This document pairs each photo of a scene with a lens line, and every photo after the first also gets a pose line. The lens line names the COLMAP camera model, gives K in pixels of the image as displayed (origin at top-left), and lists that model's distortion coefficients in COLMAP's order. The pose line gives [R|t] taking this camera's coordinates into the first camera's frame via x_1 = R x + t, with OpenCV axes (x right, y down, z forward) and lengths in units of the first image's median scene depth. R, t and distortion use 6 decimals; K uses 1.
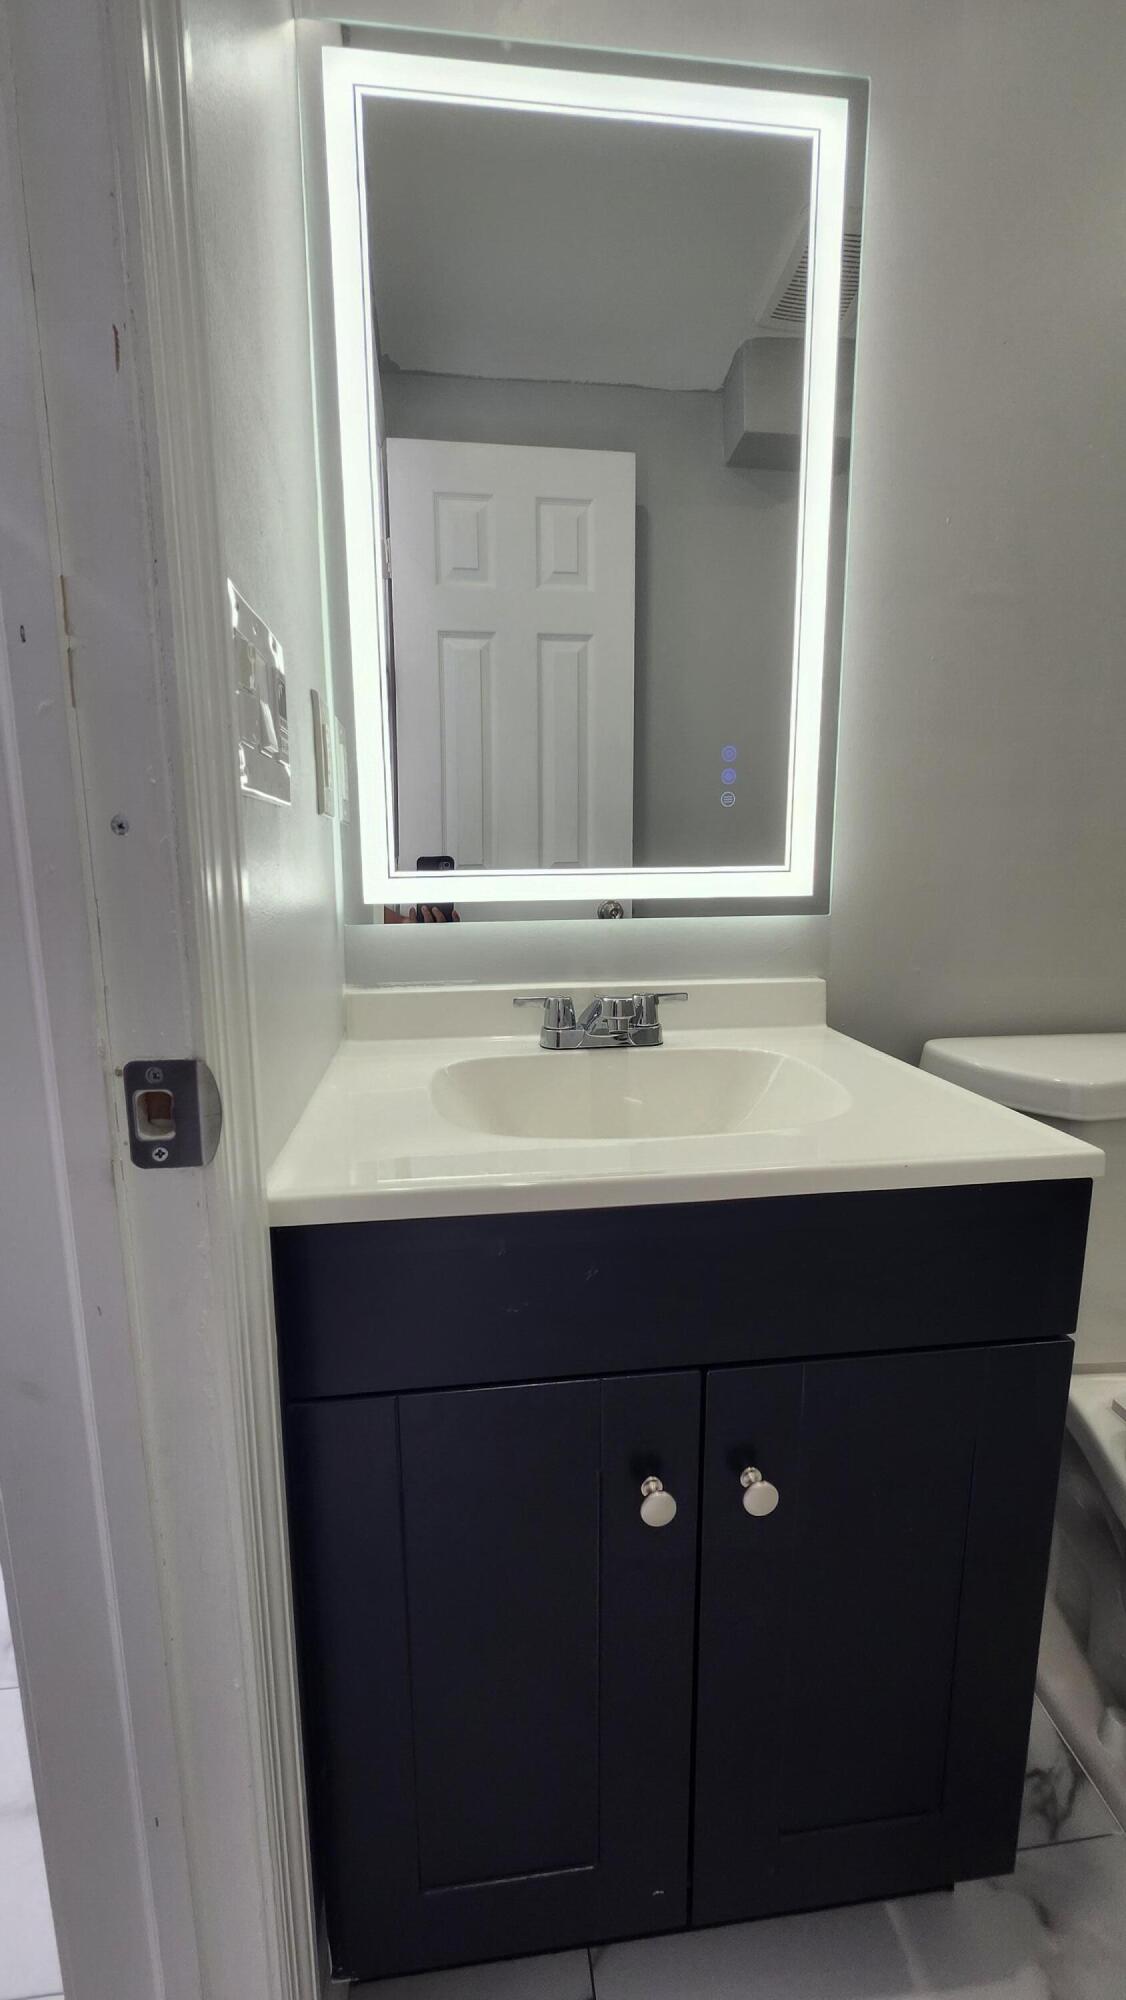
lens RADIAL K [[799.1, 0, 553.8], [0, 799.1, 1000.4], [0, 0, 1]] dist [-0.002430, -0.000254]
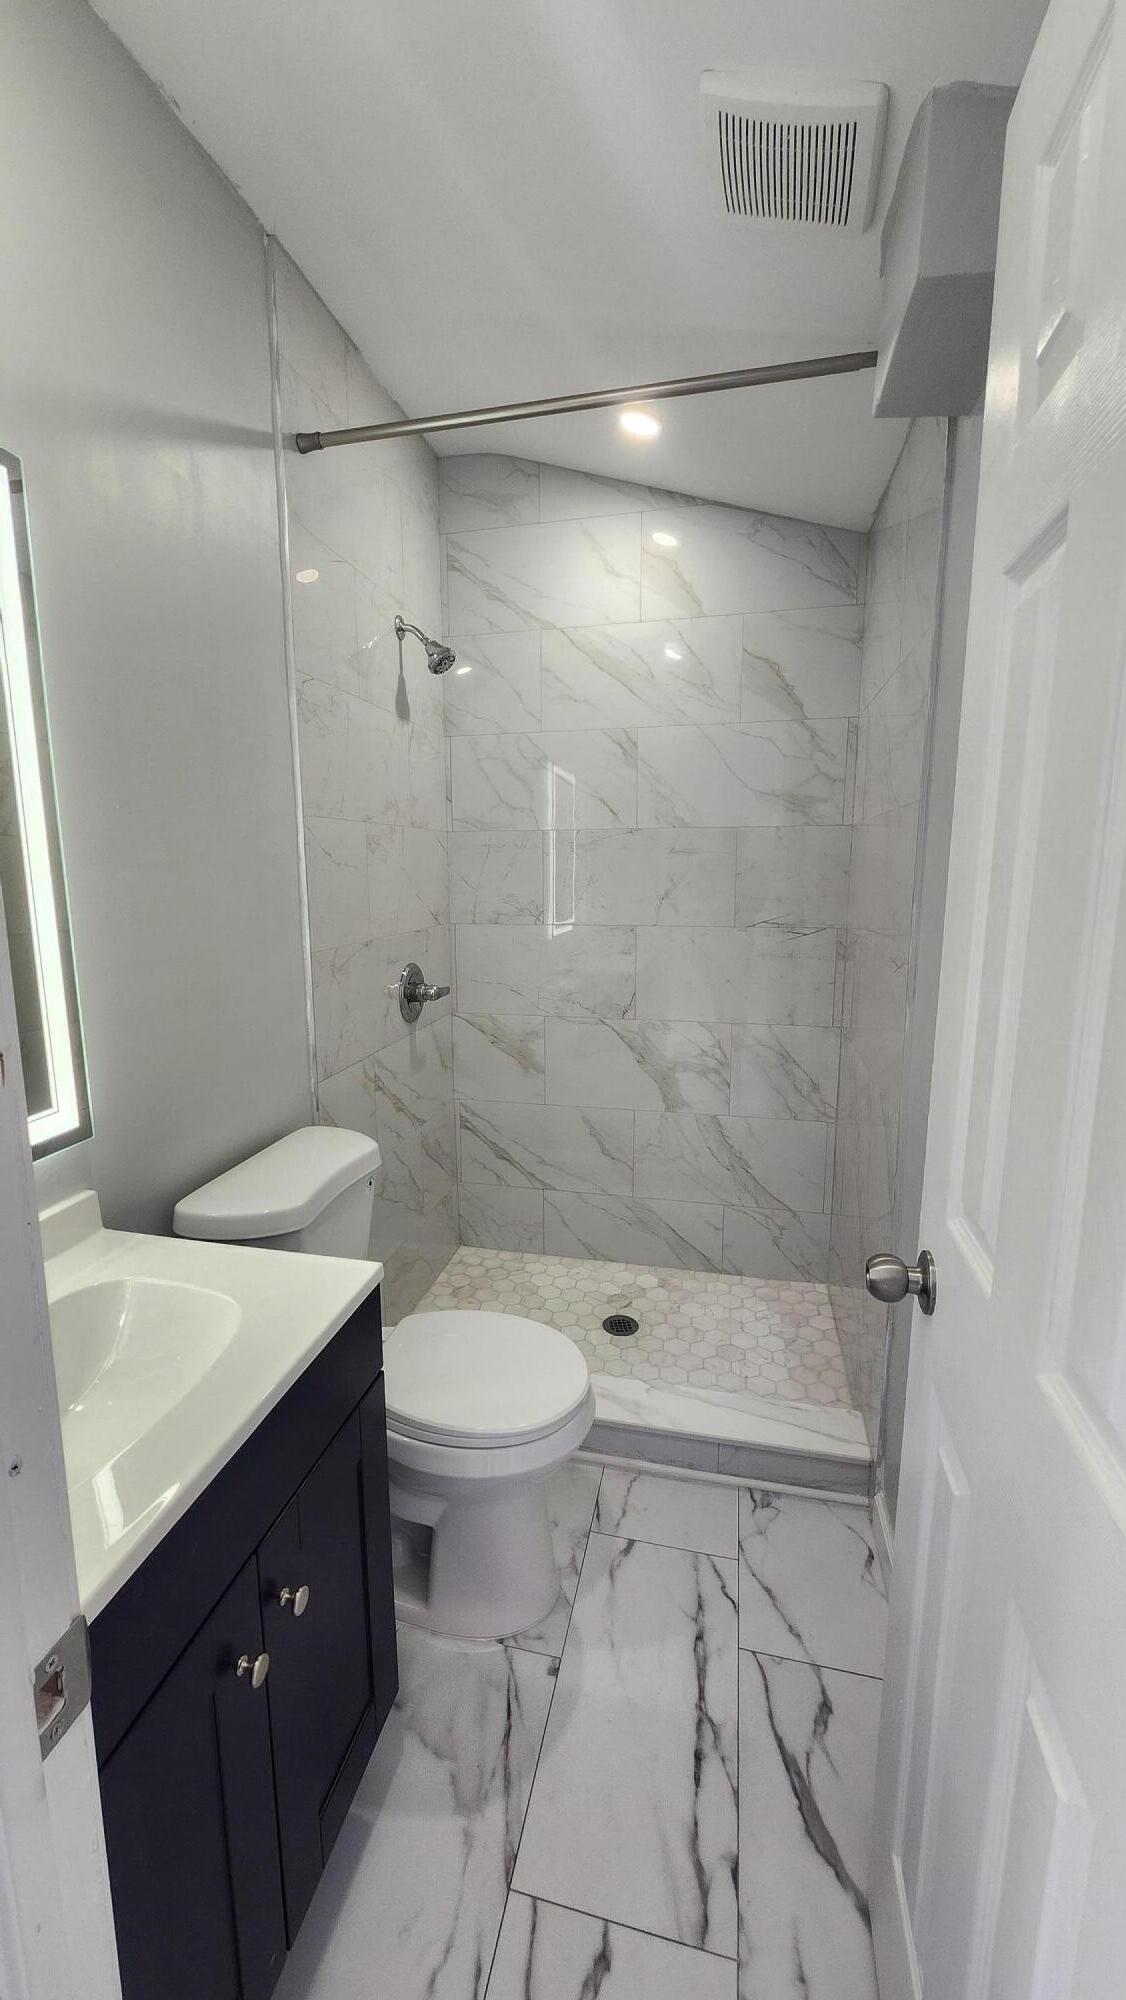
lens RADIAL K [[782.2, 0, 540.5], [0, 782.2, 993.6], [0, 0, 1]] dist [-0.001983, -0.000127]
pose [[0.356806, -0.146794, 0.922573, -0.468228], [0.166770, 0.981722, 0.091707, -0.330030], [-0.919172, 0.121135, 0.374765, -0.045436]]
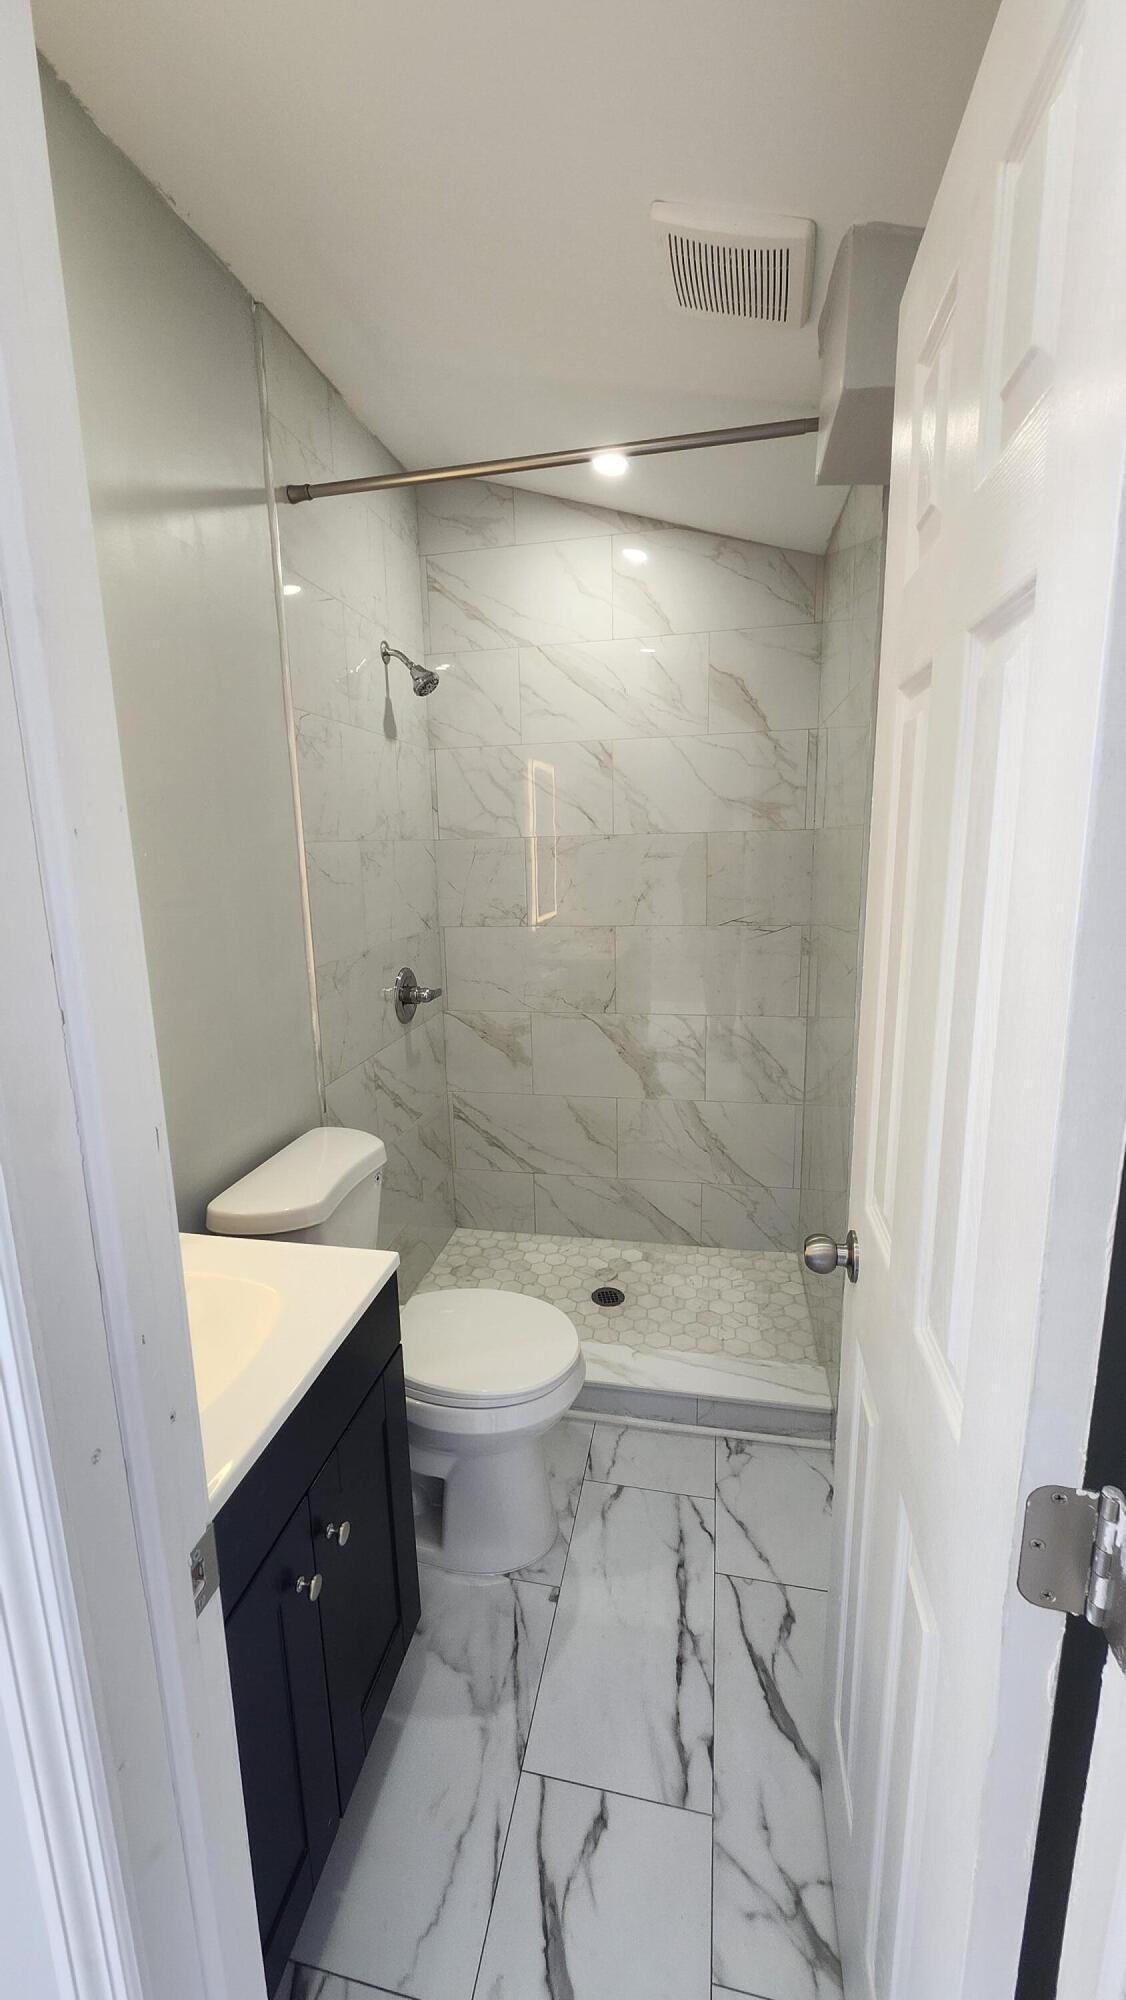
lens RADIAL K [[782.2, 0, 540.5], [0, 782.2, 993.6], [0, 0, 1]] dist [-0.001983, -0.000127]
pose [[0.333843, -0.183532, 0.924589, -0.615048], [0.188300, 0.974077, 0.125365, -0.423067], [-0.923630, 0.132247, 0.359748, -0.112285]]
